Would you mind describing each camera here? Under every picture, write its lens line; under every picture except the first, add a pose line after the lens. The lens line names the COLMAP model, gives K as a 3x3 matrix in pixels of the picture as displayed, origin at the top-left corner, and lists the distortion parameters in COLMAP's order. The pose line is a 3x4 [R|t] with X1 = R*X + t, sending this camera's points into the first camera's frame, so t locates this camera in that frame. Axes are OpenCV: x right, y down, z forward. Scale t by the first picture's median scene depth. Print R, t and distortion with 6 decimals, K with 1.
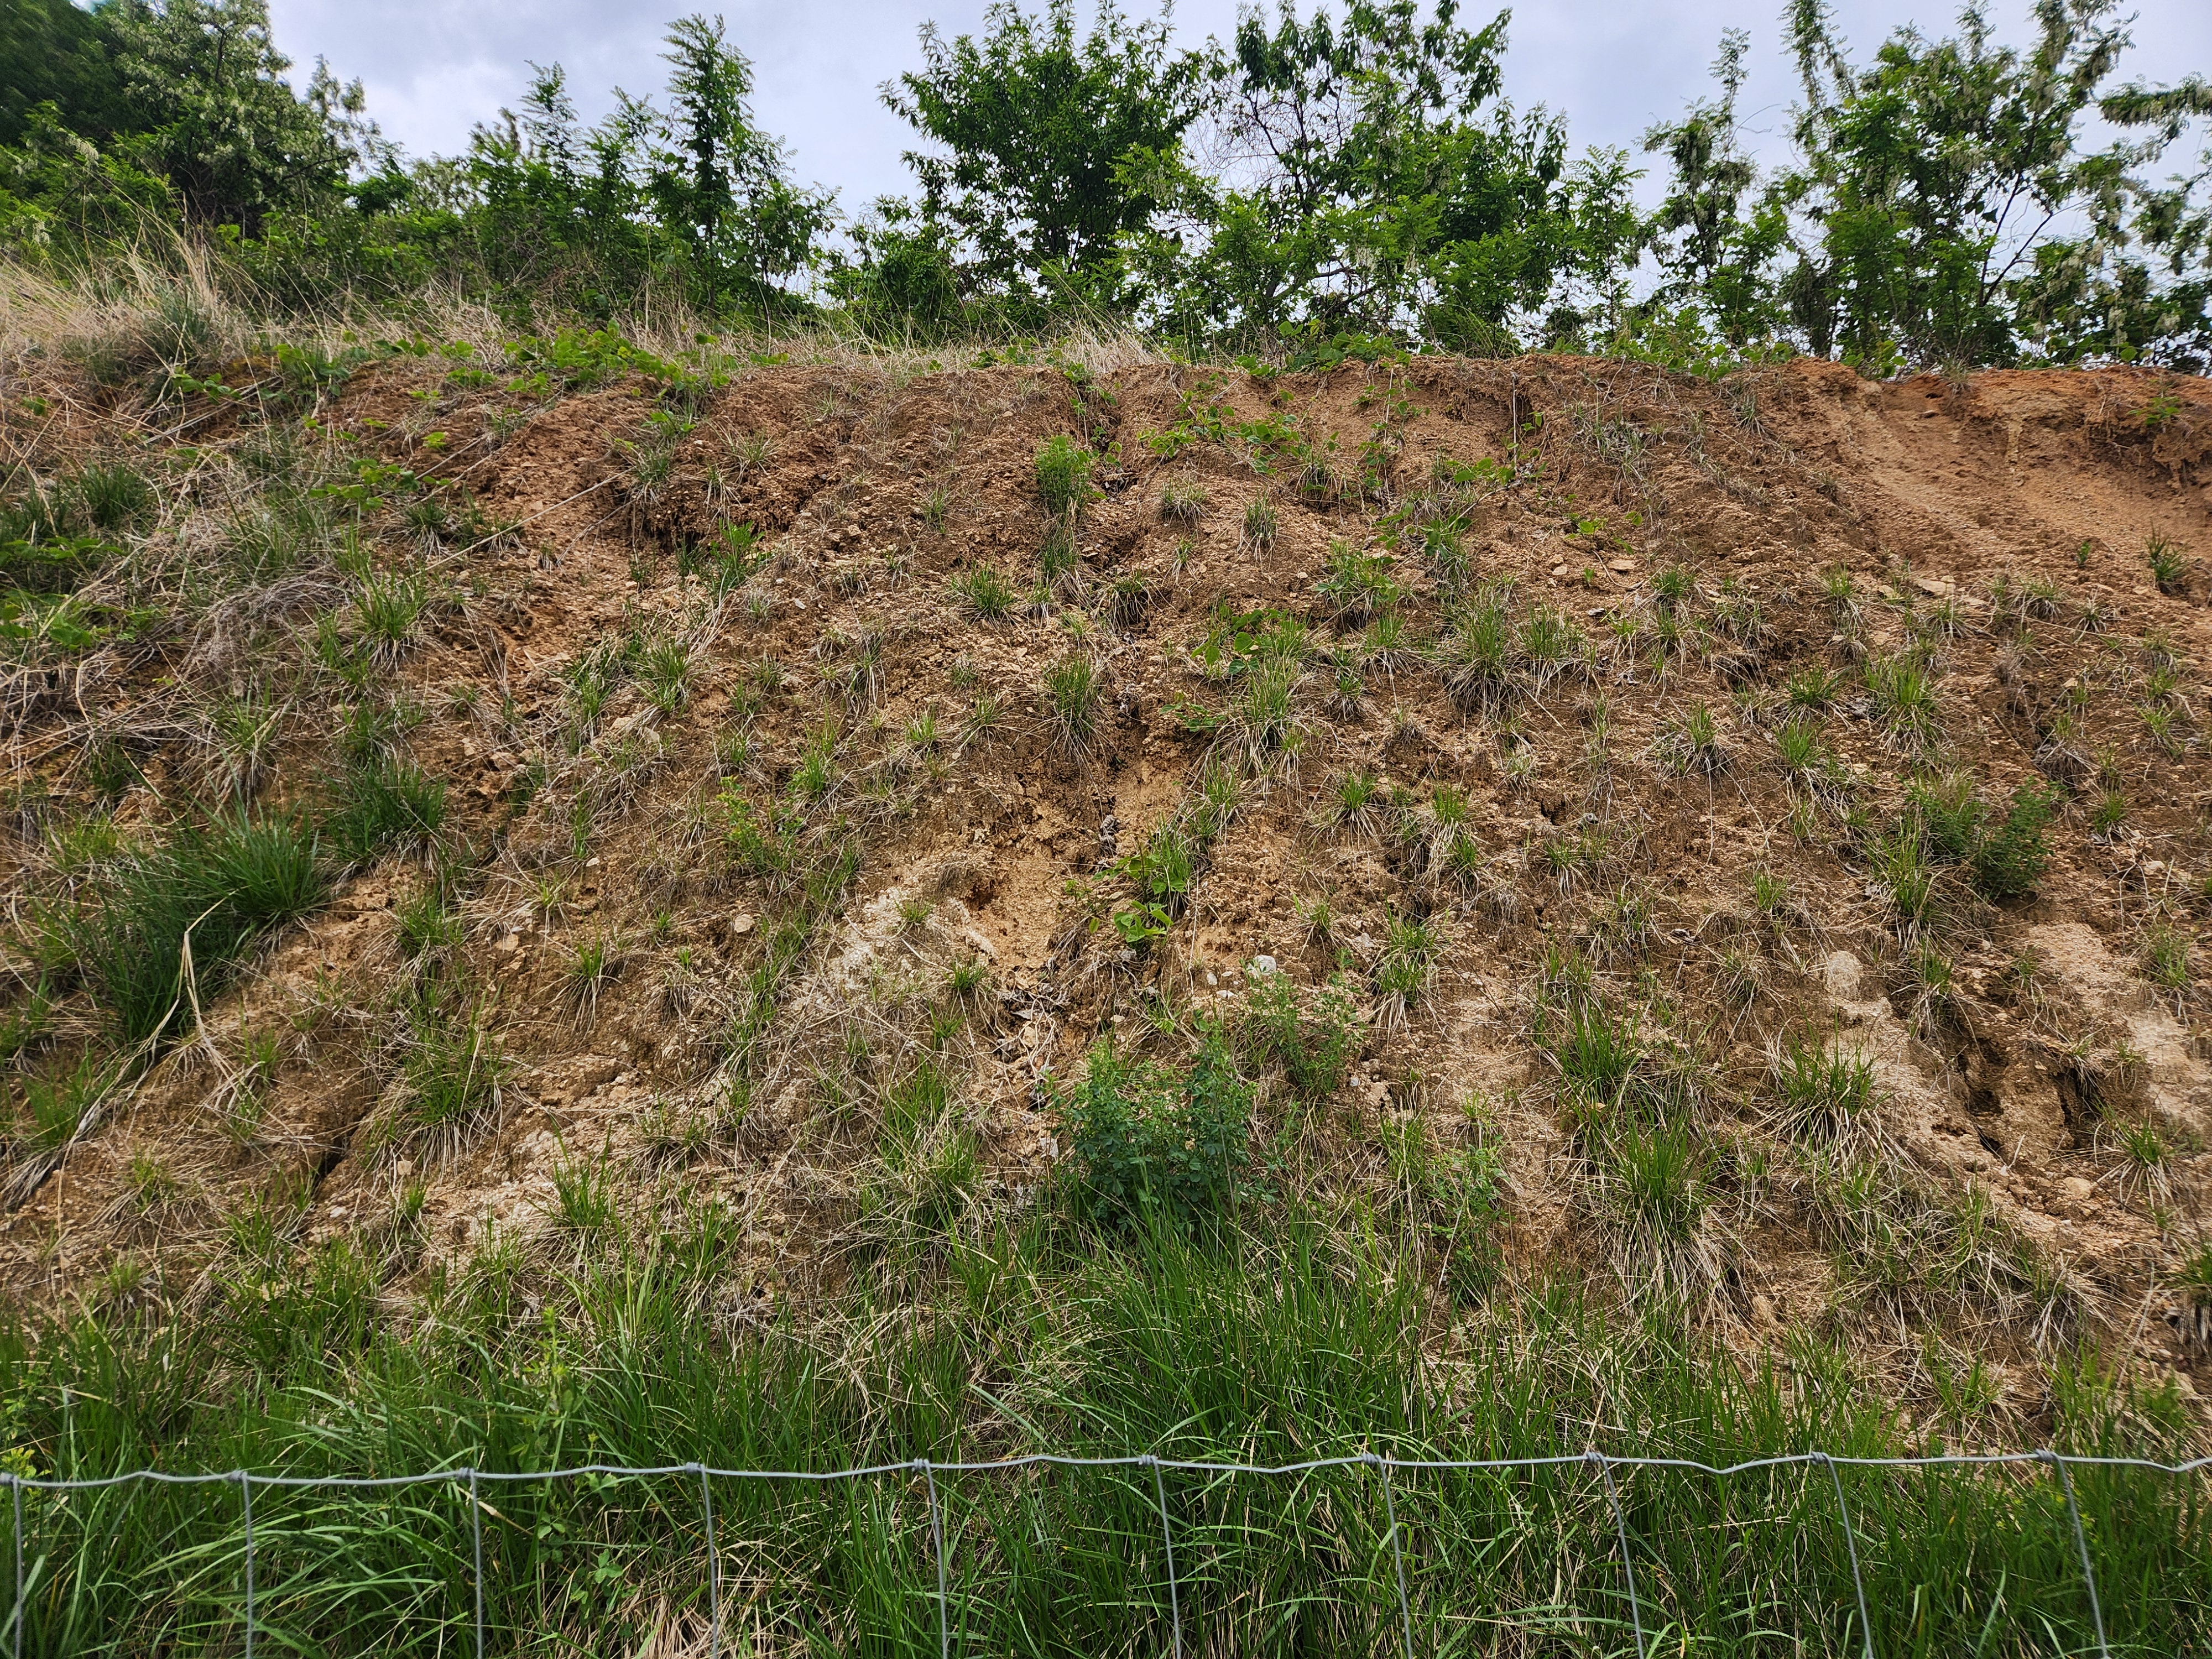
lens RADIAL K [[1480.6, 0, 1109.4], [0, 1480.6, 805.4], [0, 0, 1]] dist [0.088704, -0.071414]
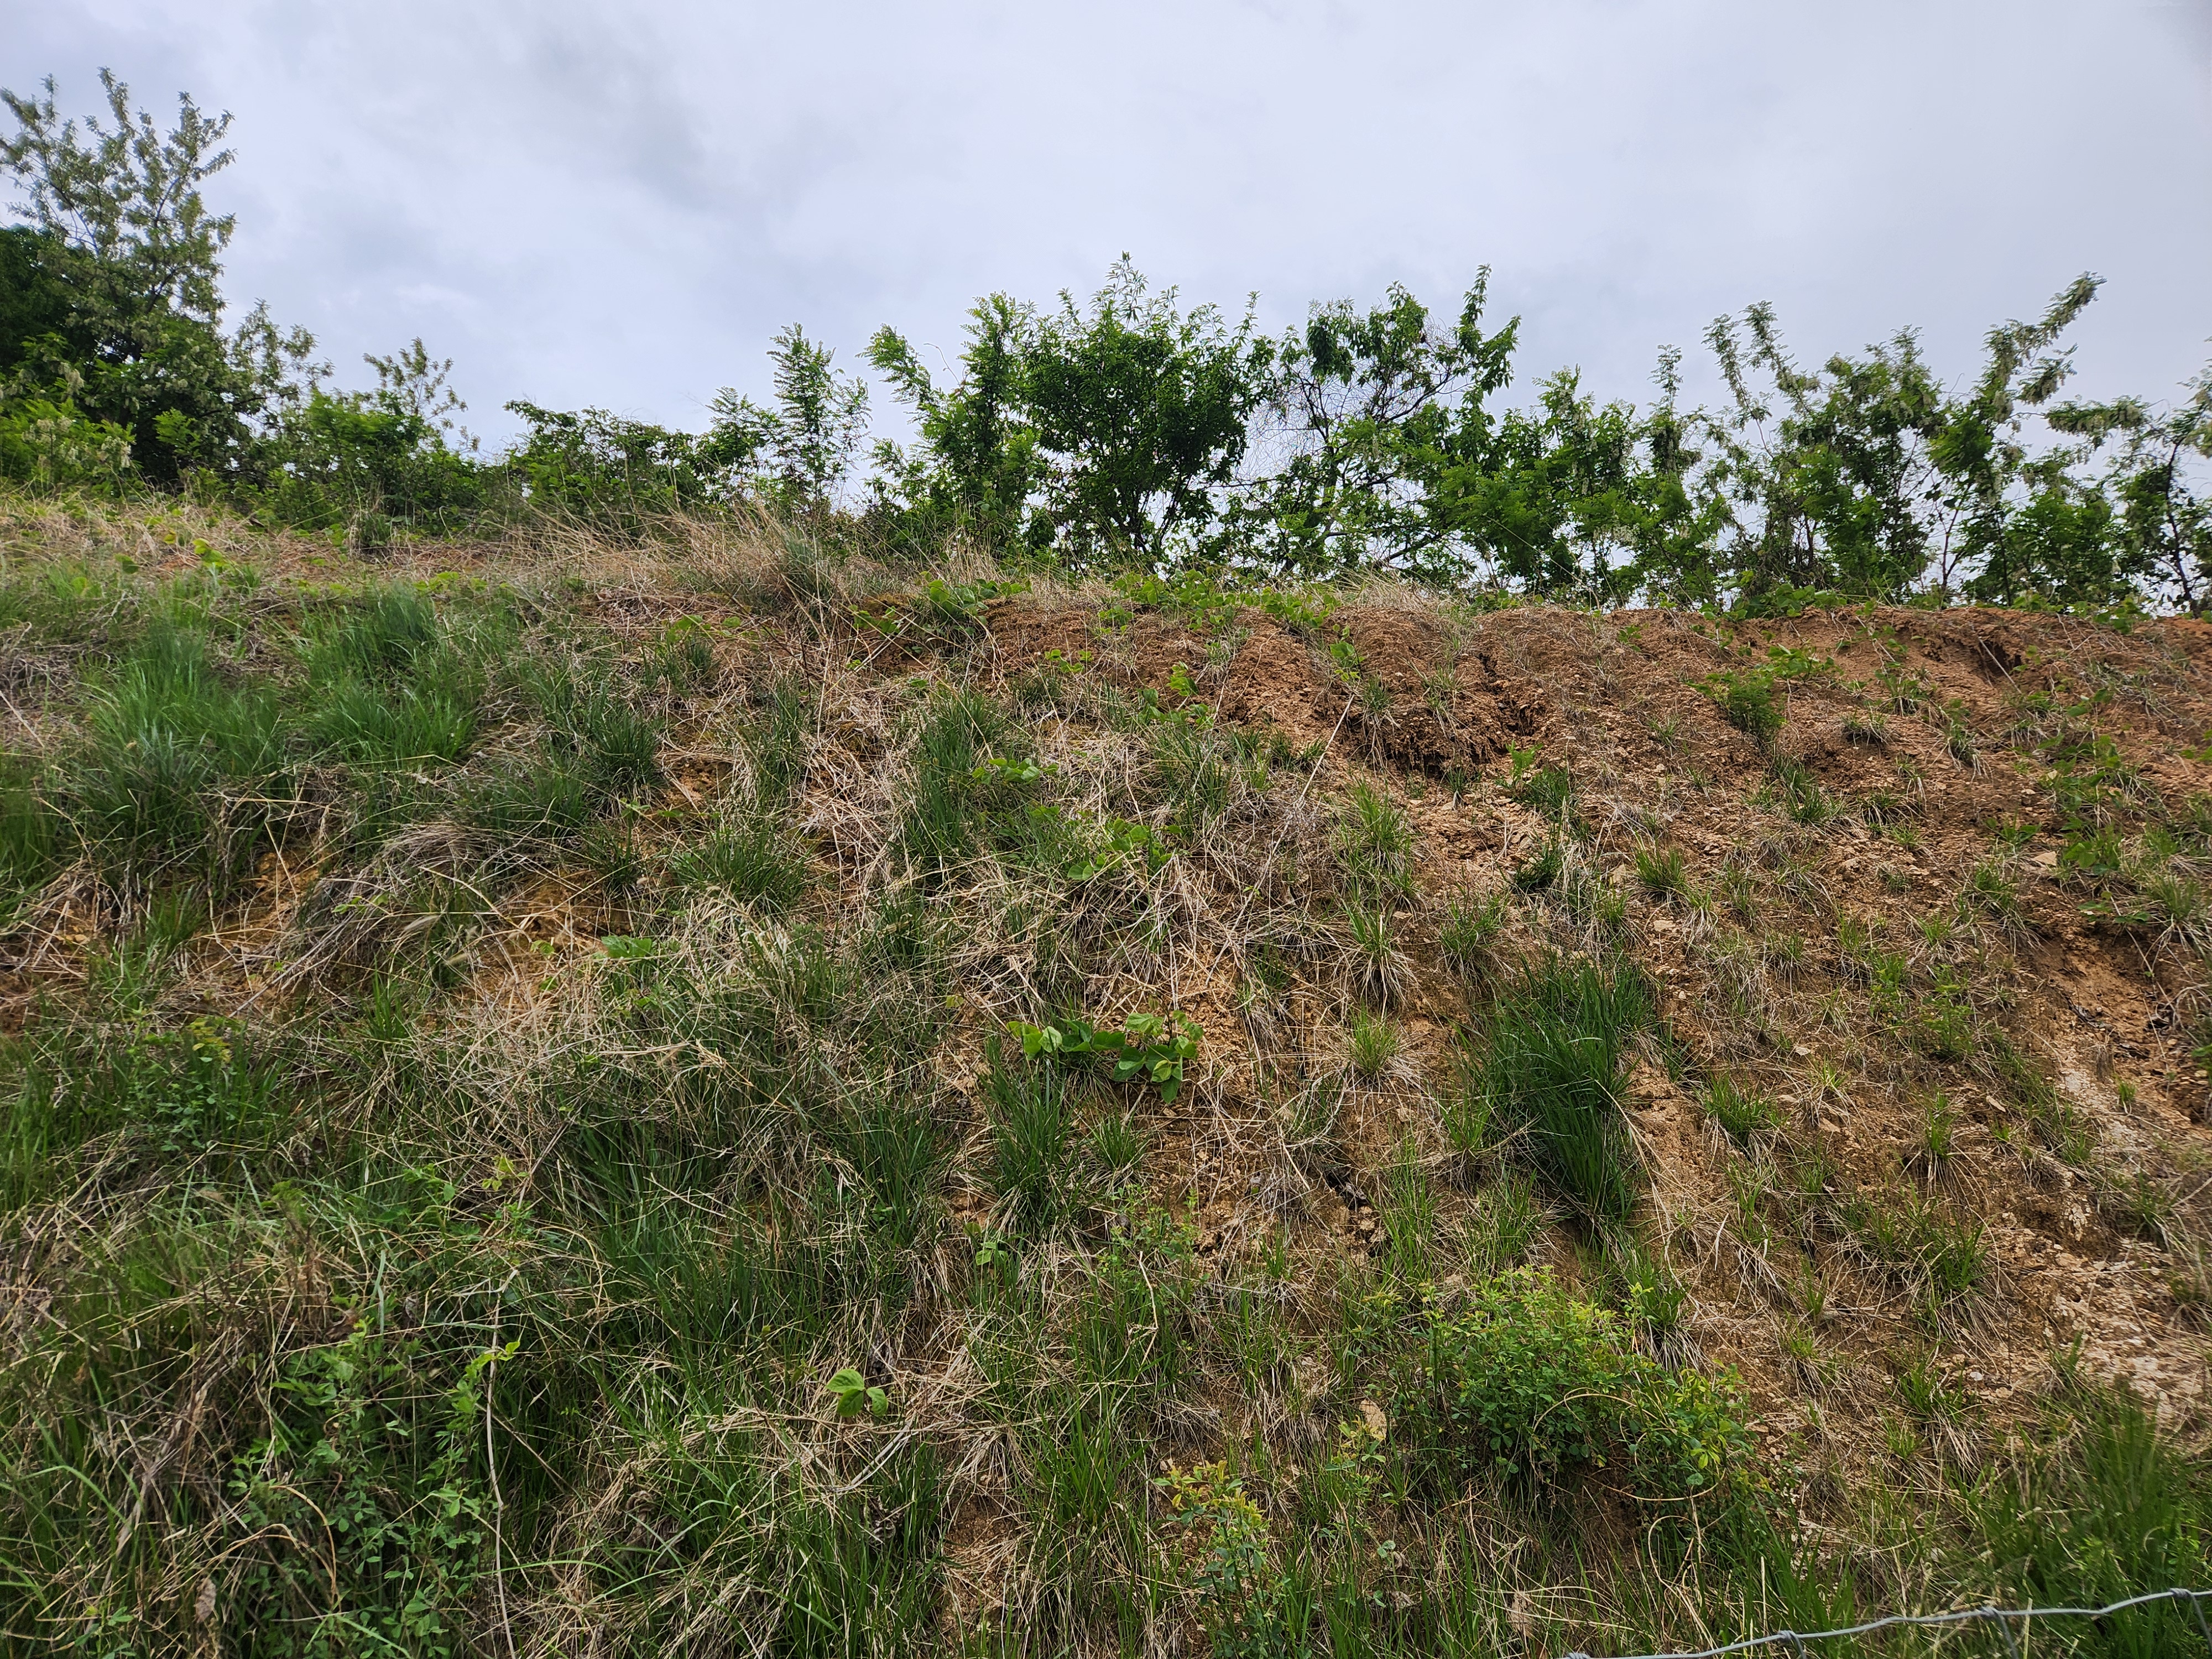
lens RADIAL K [[1439.4, 0, 1132.4], [0, 1439.4, 835.7], [0, 0, 1]] dist [0.099579, -0.103728]
pose [[0.988968, -0.003412, 0.148092, -0.541633], [0.022516, 0.991581, -0.127513, 0.004113], [-0.146410, 0.129441, 0.980719, 0.005797]]
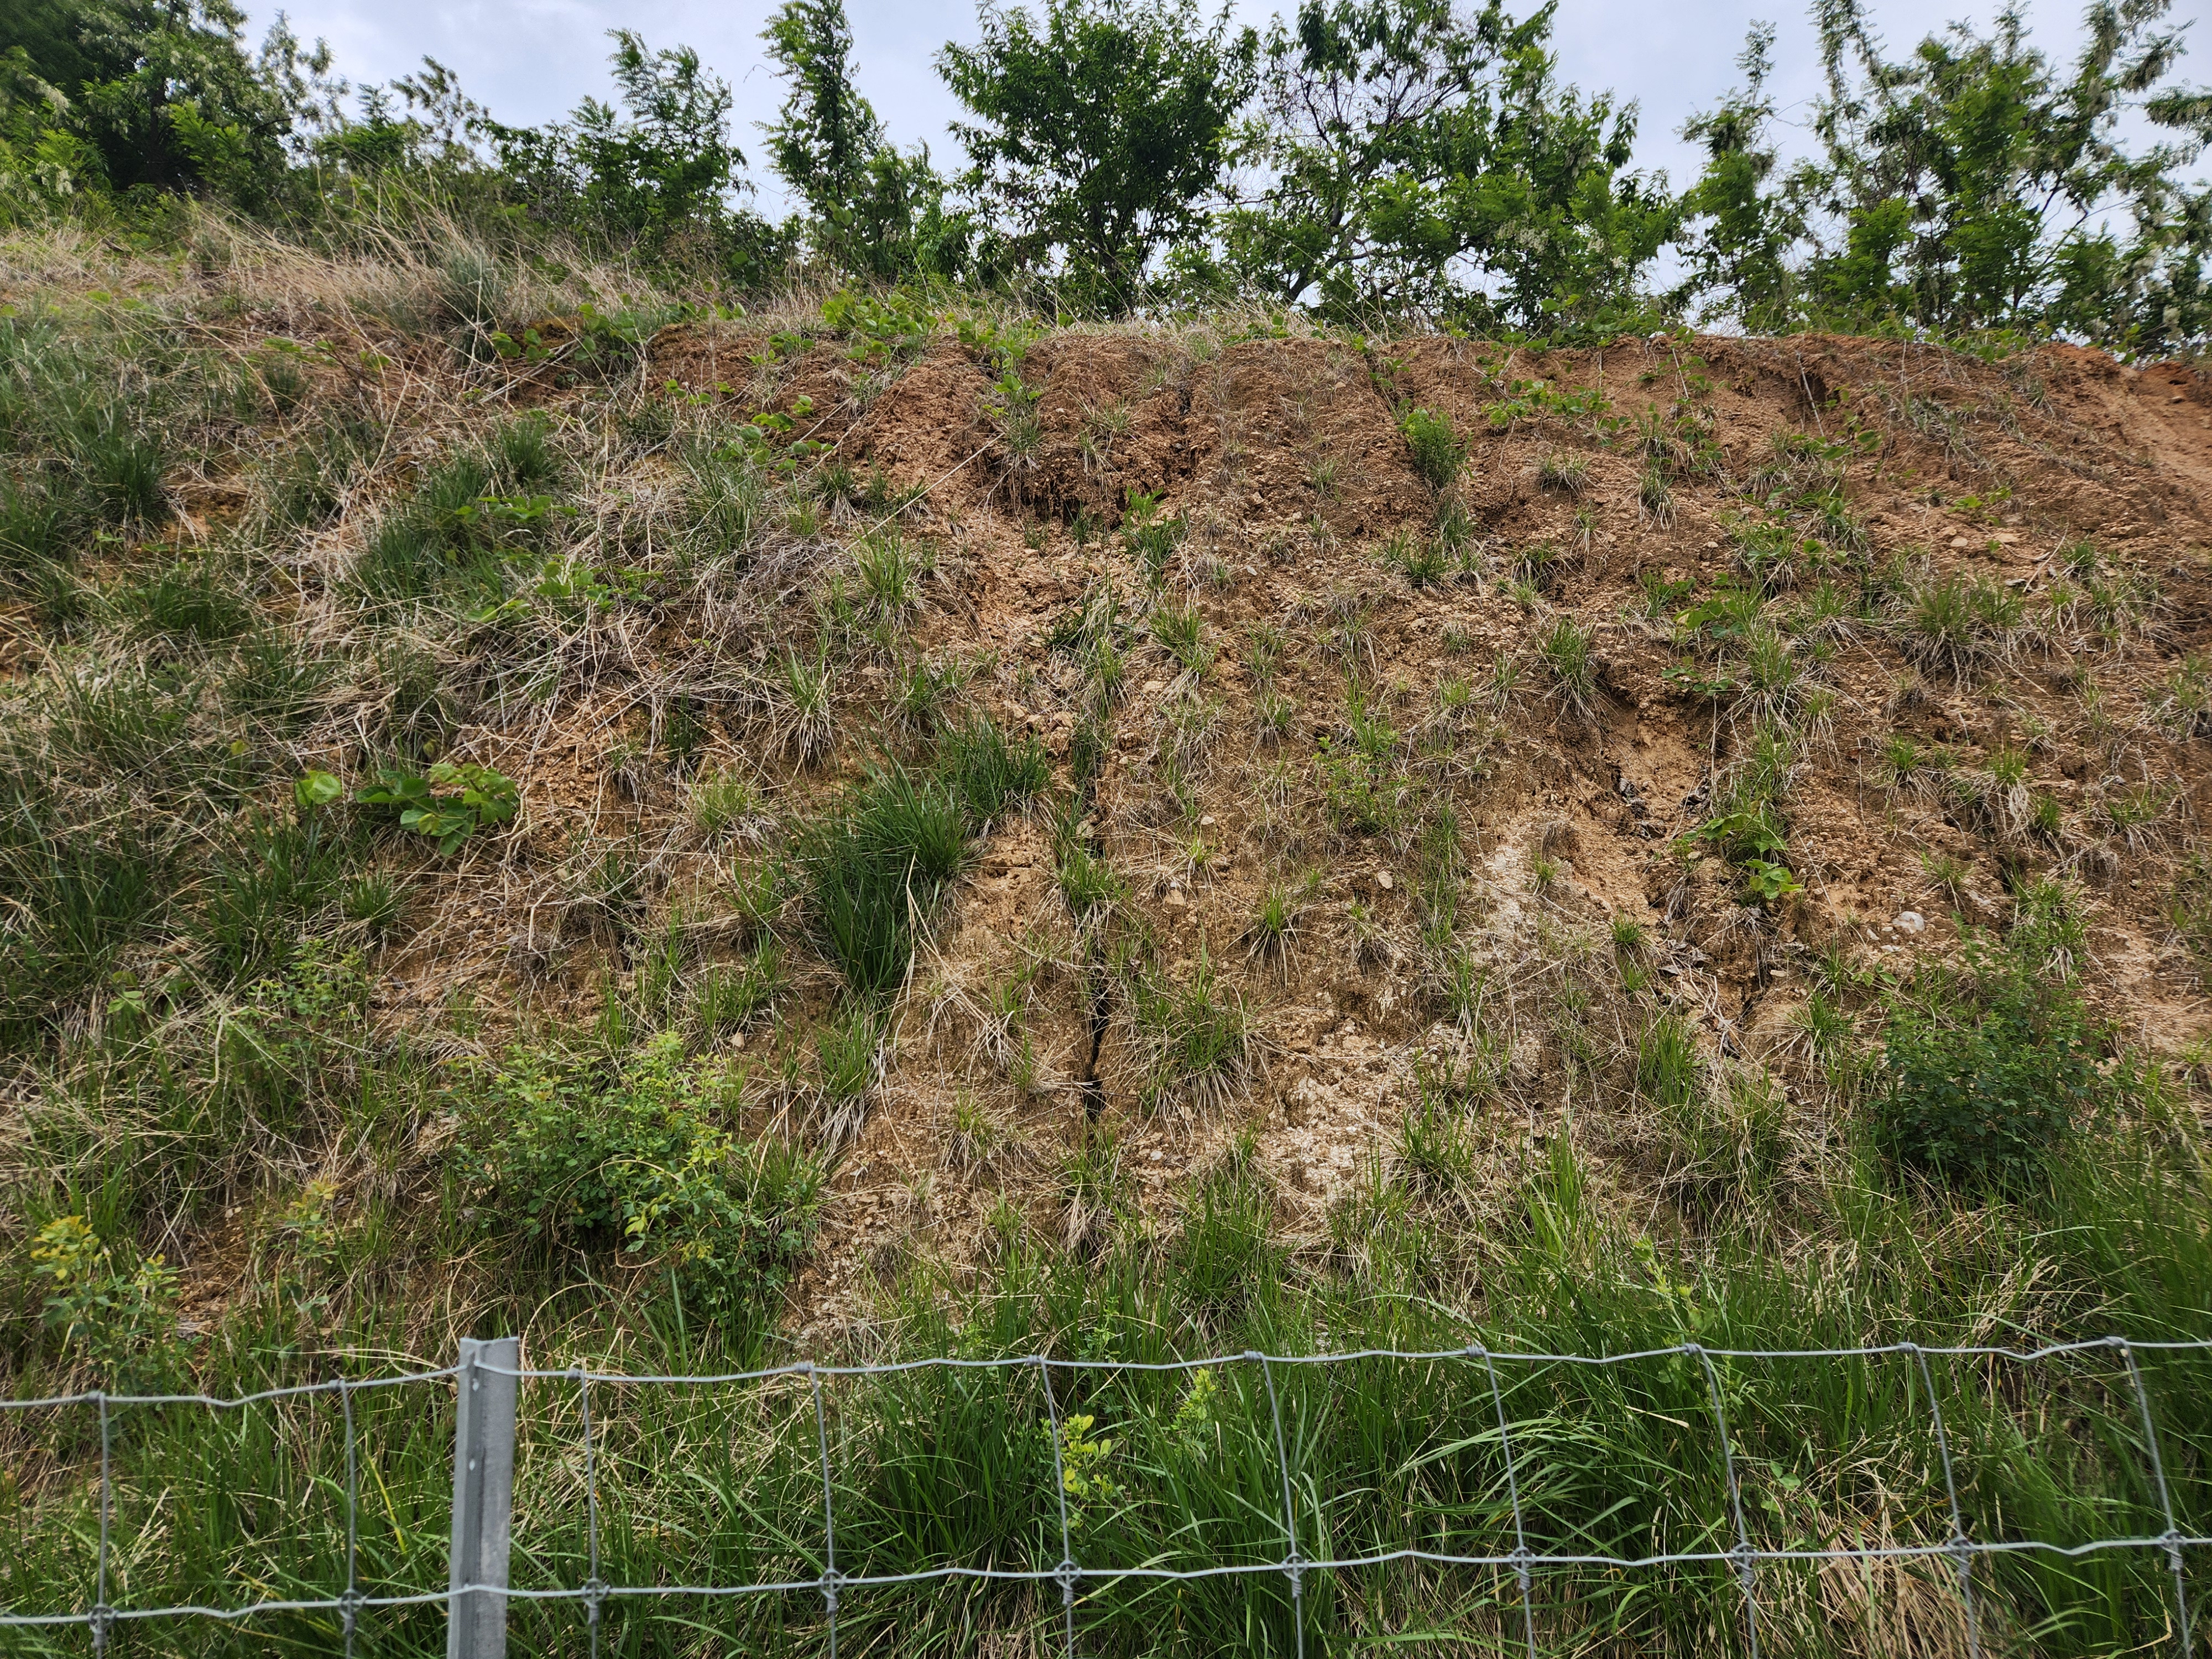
lens RADIAL K [[1480.6, 0, 1109.4], [0, 1480.6, 805.4], [0, 0, 1]] dist [0.088704, -0.071414]
pose [[0.998280, 0.000779, 0.058623, -0.259916], [-0.001480, 0.999928, 0.011919, 0.008633], [-0.058609, -0.011986, 0.998209, -0.000743]]
